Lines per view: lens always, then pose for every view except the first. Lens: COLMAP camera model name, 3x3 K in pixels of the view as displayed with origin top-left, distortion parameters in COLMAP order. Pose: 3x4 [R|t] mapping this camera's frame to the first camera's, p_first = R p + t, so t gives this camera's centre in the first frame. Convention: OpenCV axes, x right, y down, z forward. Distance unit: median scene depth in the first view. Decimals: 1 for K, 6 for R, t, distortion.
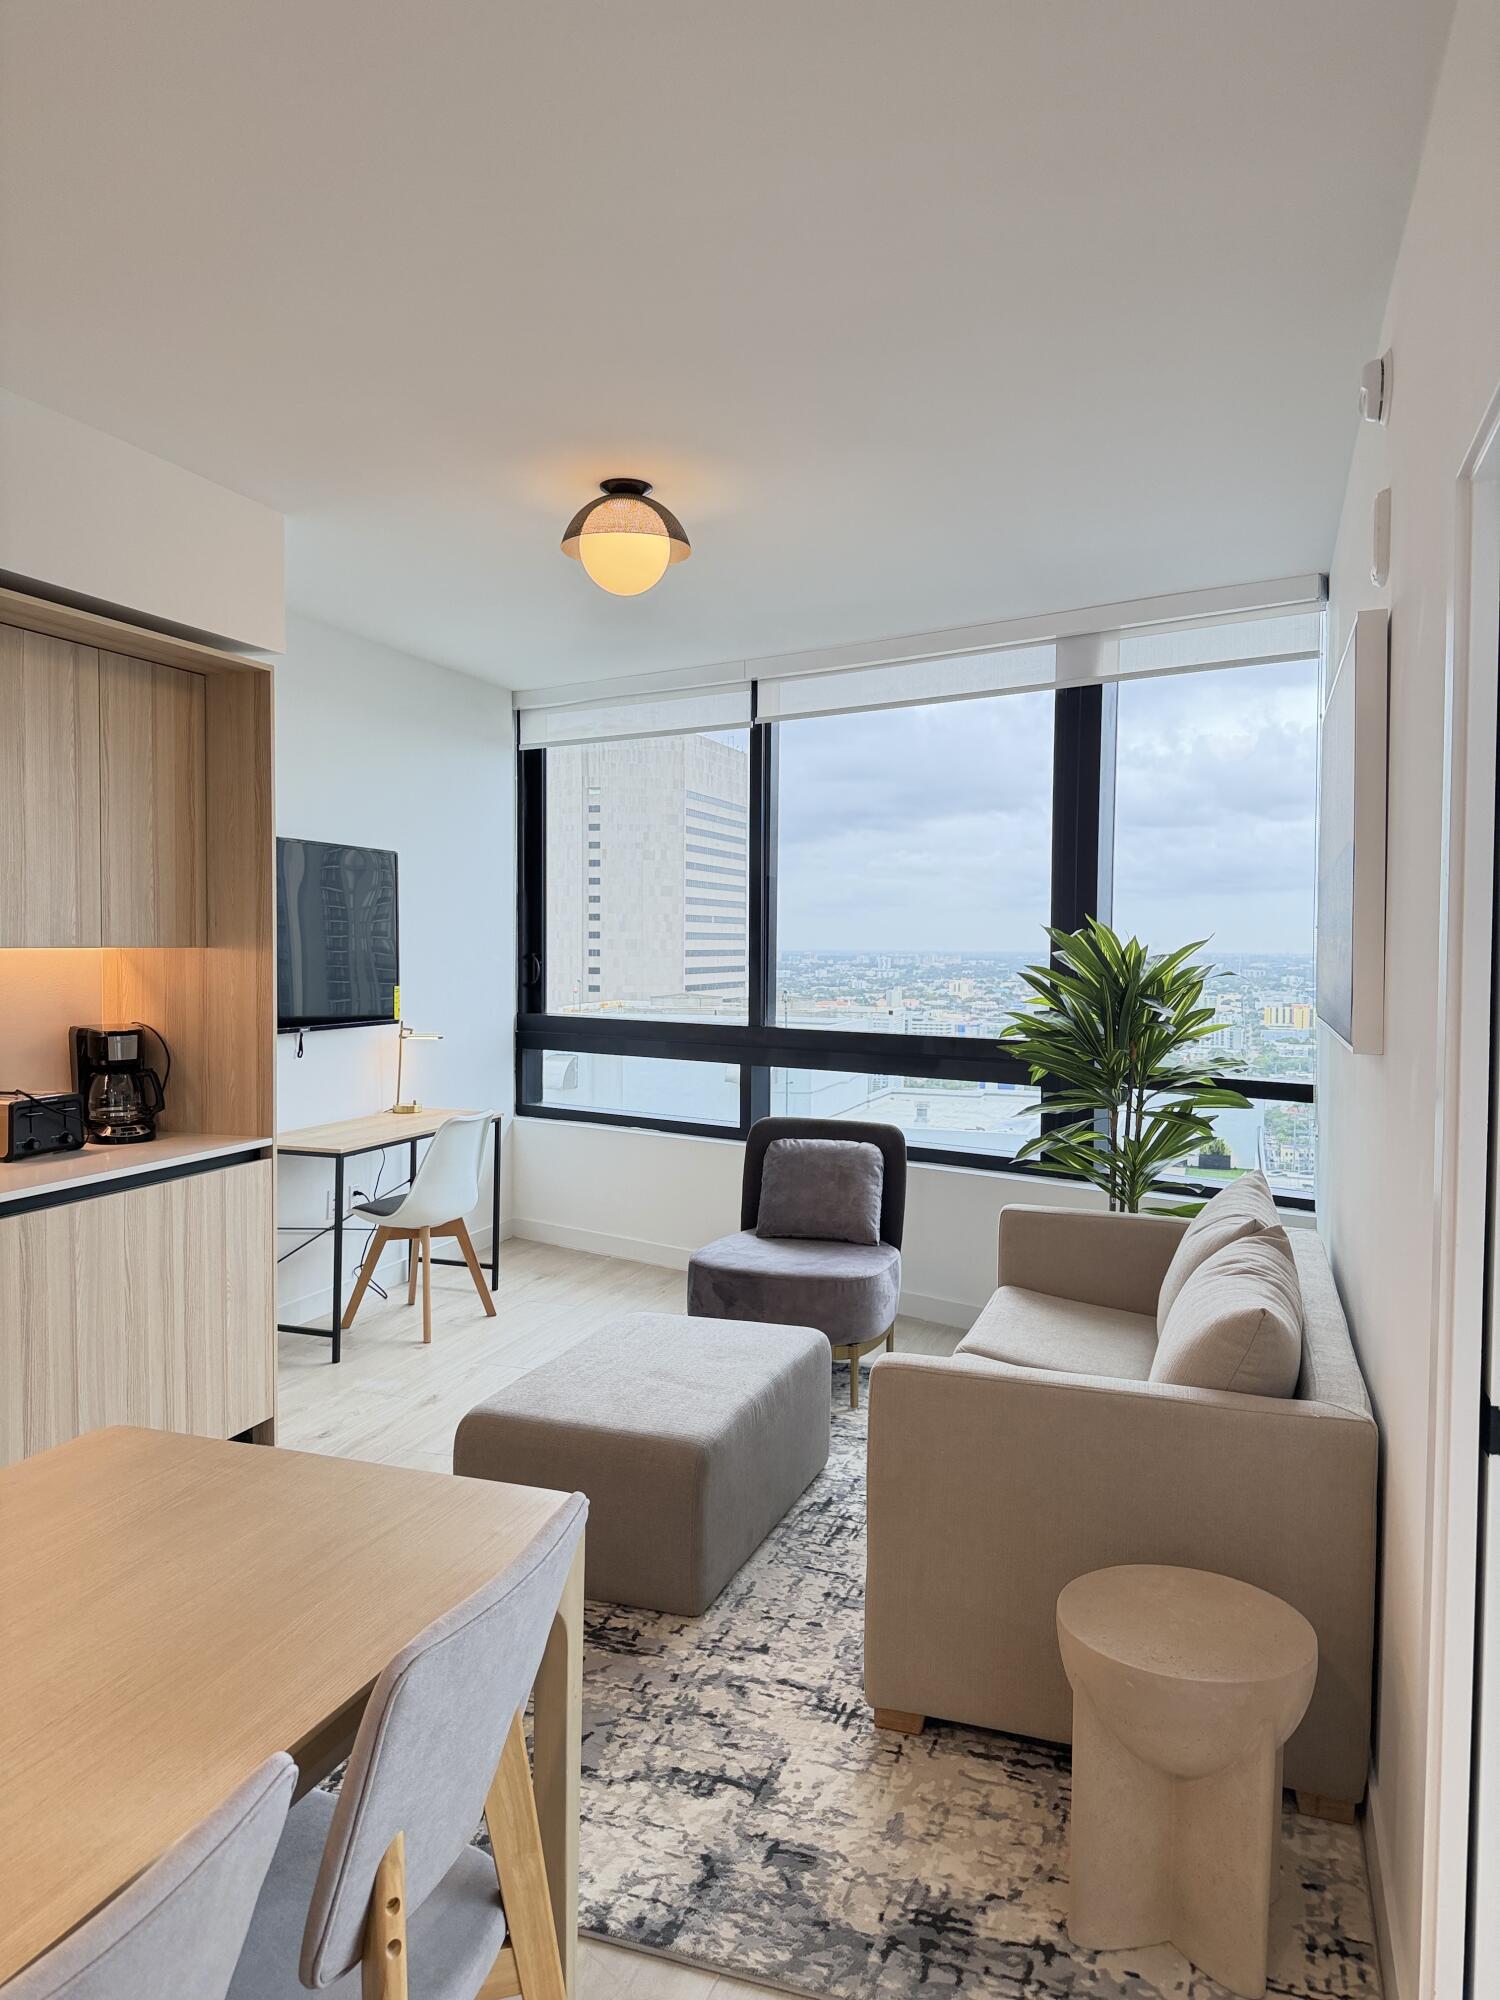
lens RADIAL K [[1414.2, 0, 774.6], [0, 1414.2, 993.6], [0, 0, 1]] dist [0.031686, -0.051818]
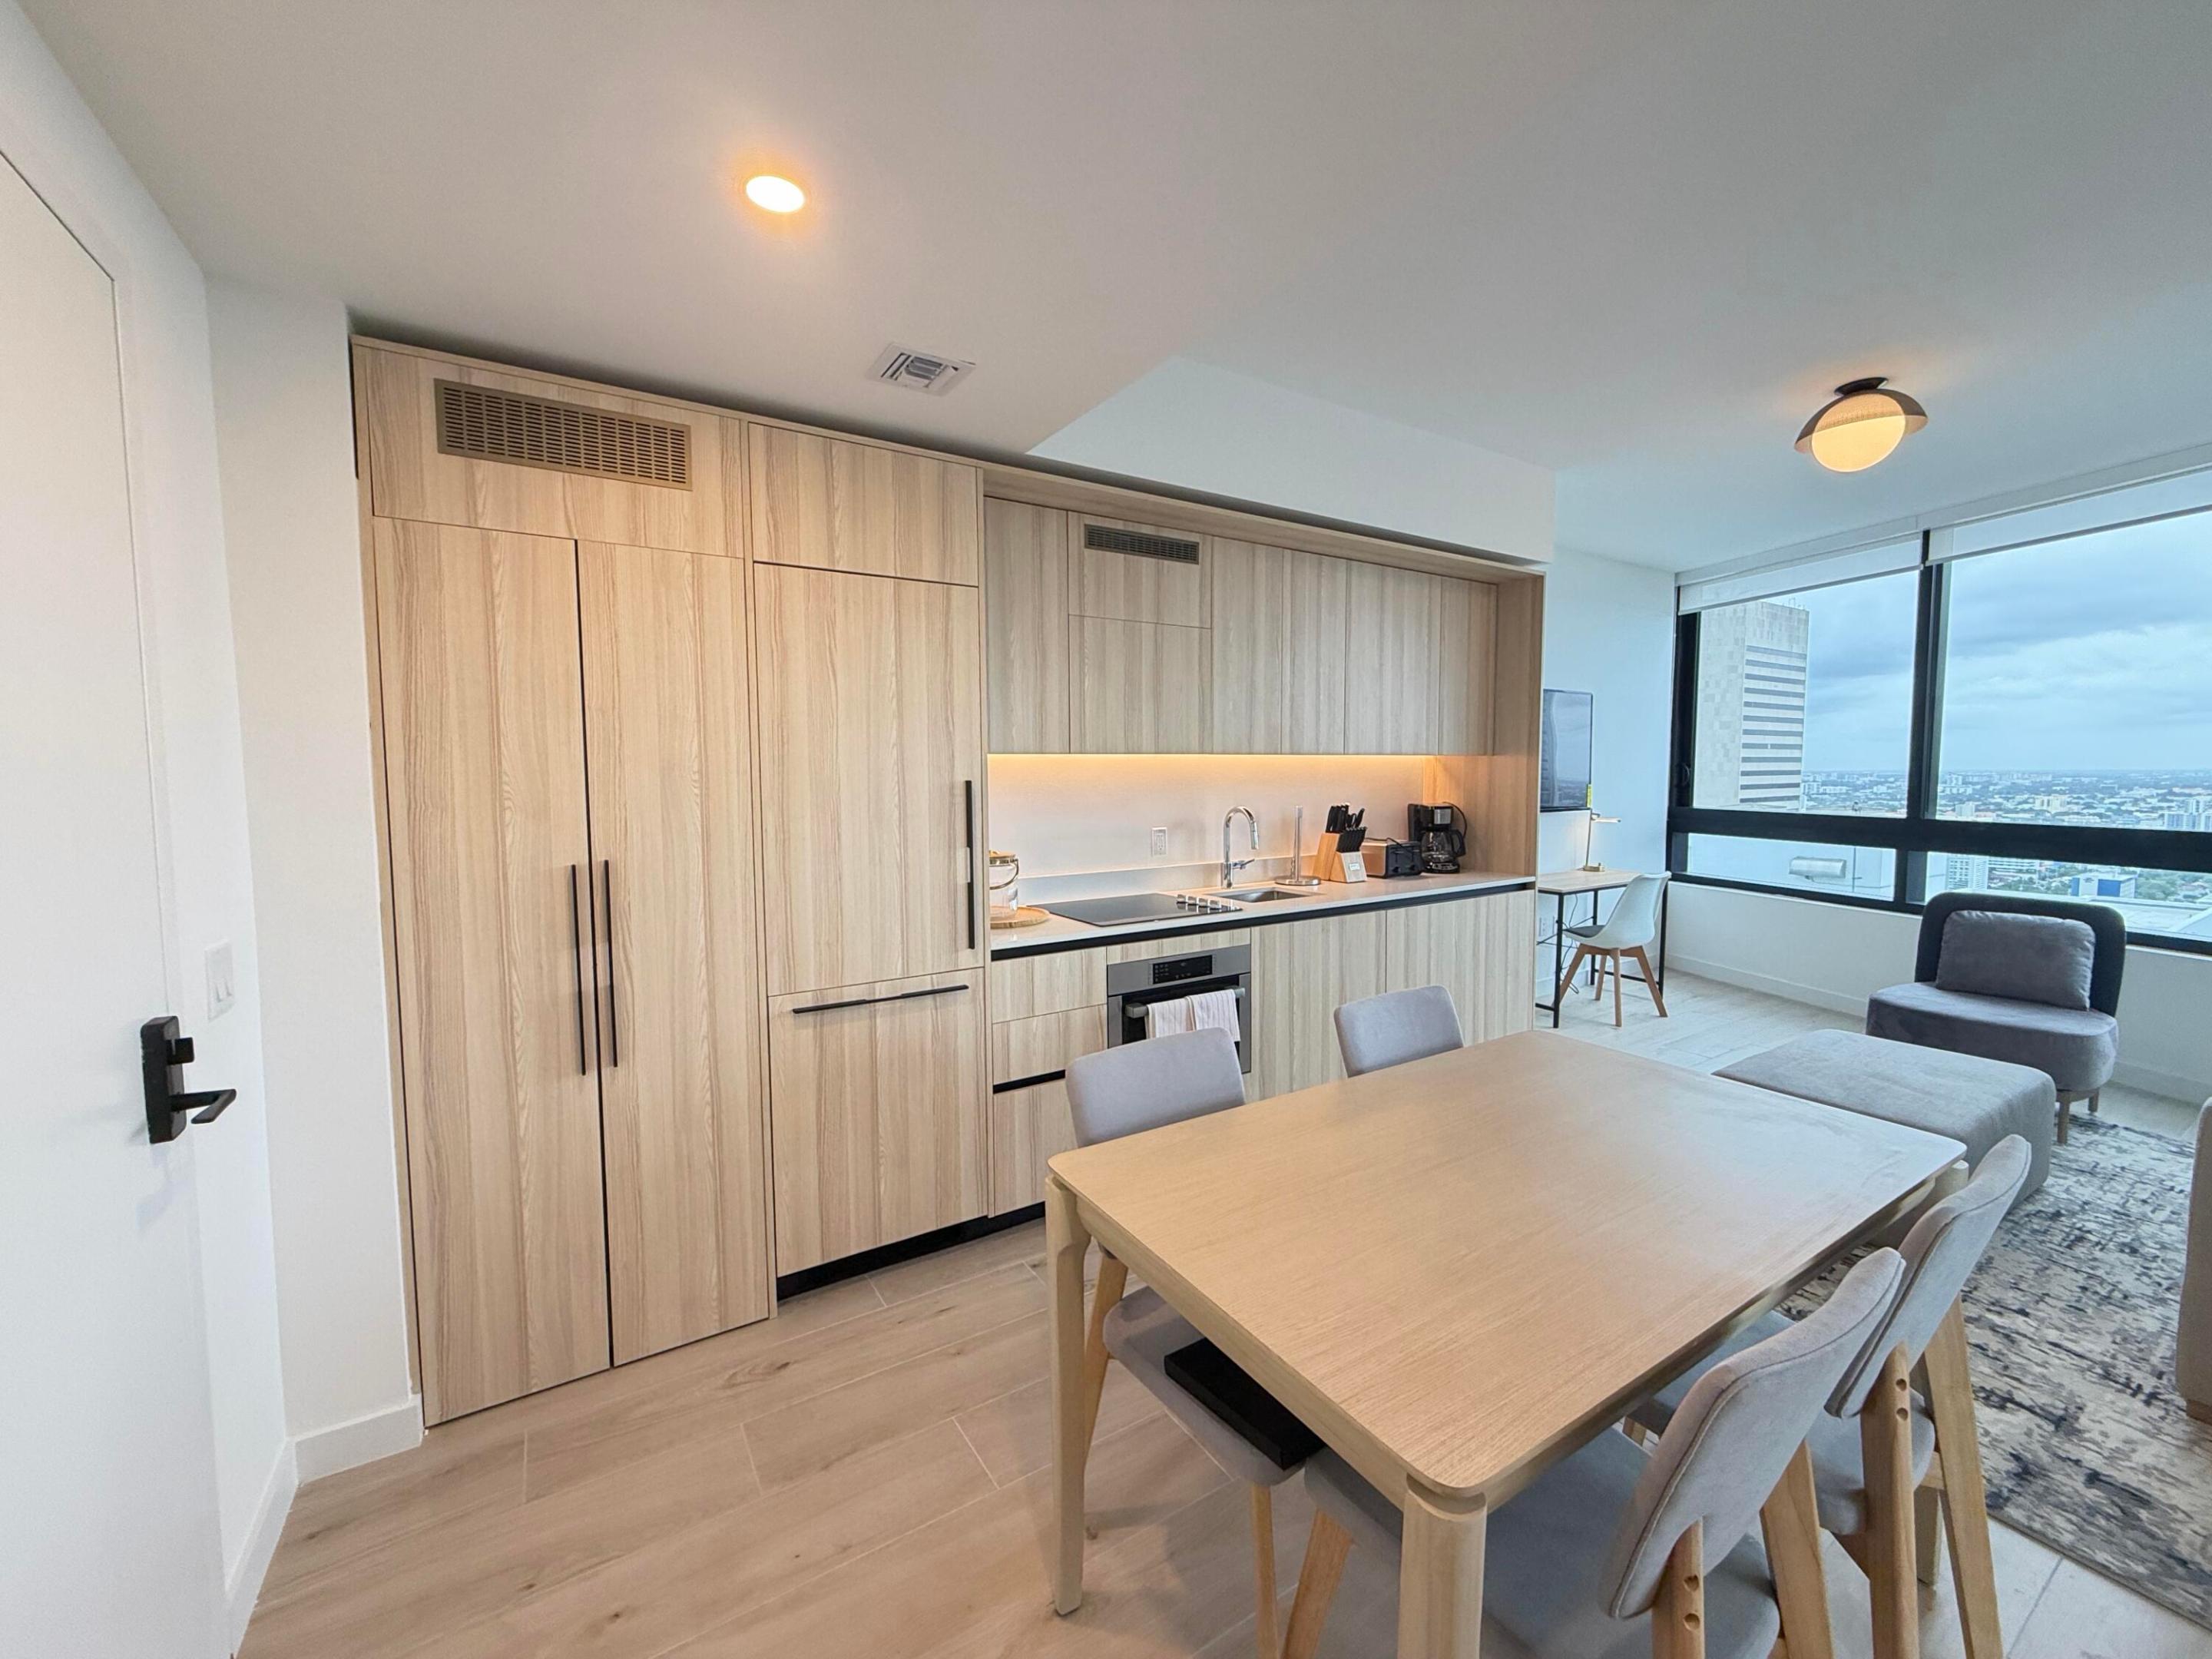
lens RADIAL K [[889.1, 0, 1101.9], [0, 889.1, 833.4], [0, 0, 1]] dist [0.002173, -0.000231]
pose [[0.775815, 0.034471, -0.630019, -0.104692], [-0.011375, 0.999108, 0.040658, 0.018937], [0.630858, -0.024377, 0.775515, -0.056354]]
